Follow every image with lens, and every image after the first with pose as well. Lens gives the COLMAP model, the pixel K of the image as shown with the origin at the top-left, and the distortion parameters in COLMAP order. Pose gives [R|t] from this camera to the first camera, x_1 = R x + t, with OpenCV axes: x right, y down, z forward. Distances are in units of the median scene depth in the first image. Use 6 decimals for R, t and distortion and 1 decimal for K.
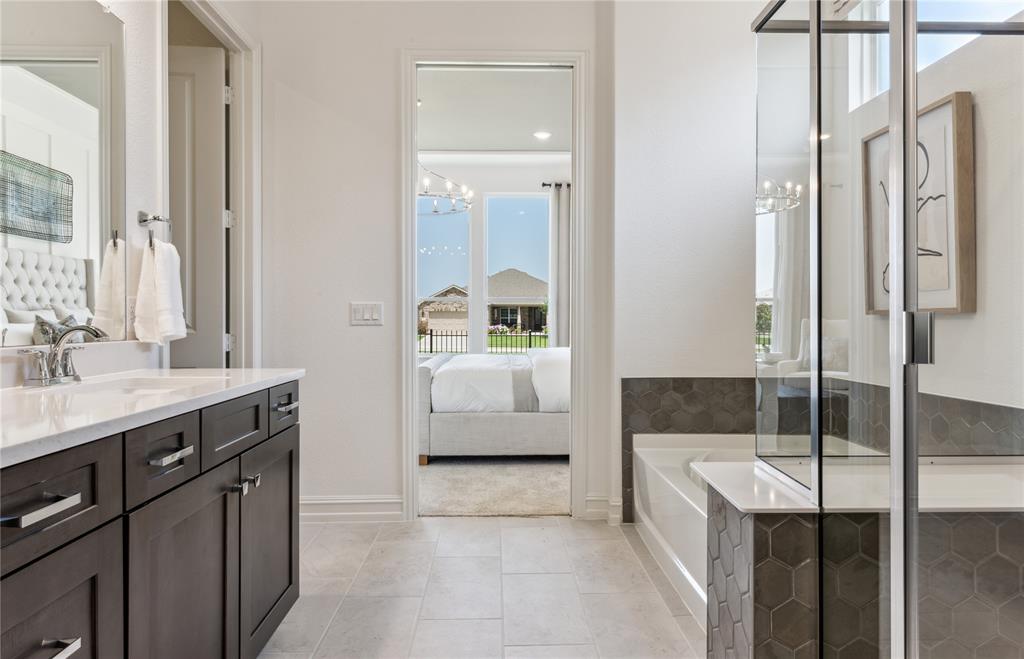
lens RADIAL K [[648.0, 0, 512.0], [0, 648.0, 329.5], [0, 0, 1]] dist [0.001221, 0.000887]
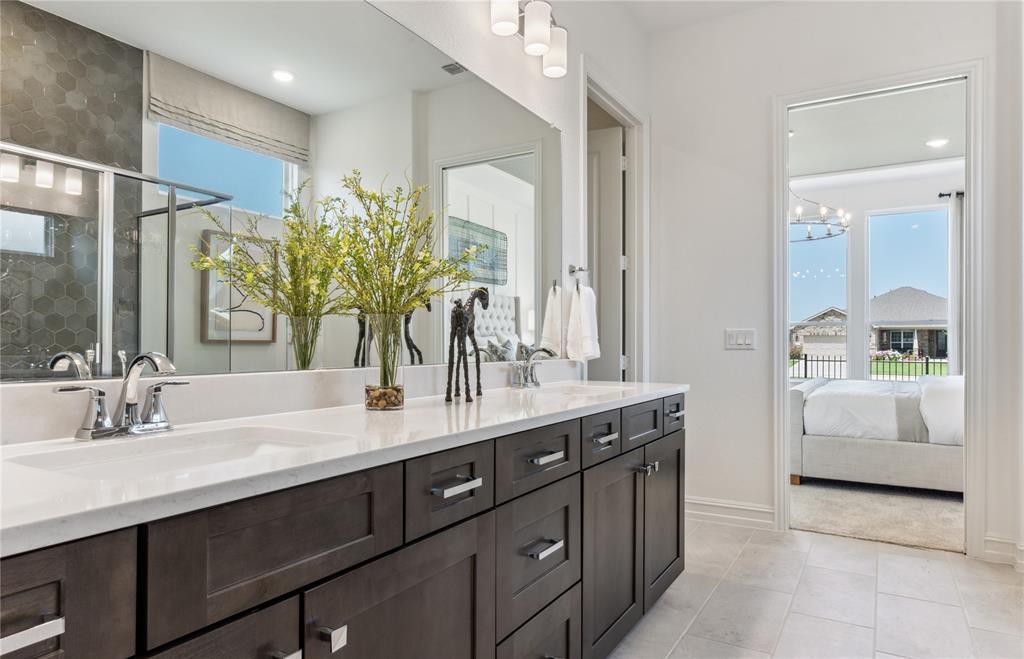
lens RADIAL K [[637.9, 0, 512.8], [0, 637.9, 333.1], [0, 0, 1]] dist [0.001248, 0.002622]
pose [[0.849430, -0.005034, -0.527677, 0.024066], [-0.011548, 0.999538, -0.028126, 0.000896], [0.527574, 0.029985, 0.848980, -0.142017]]
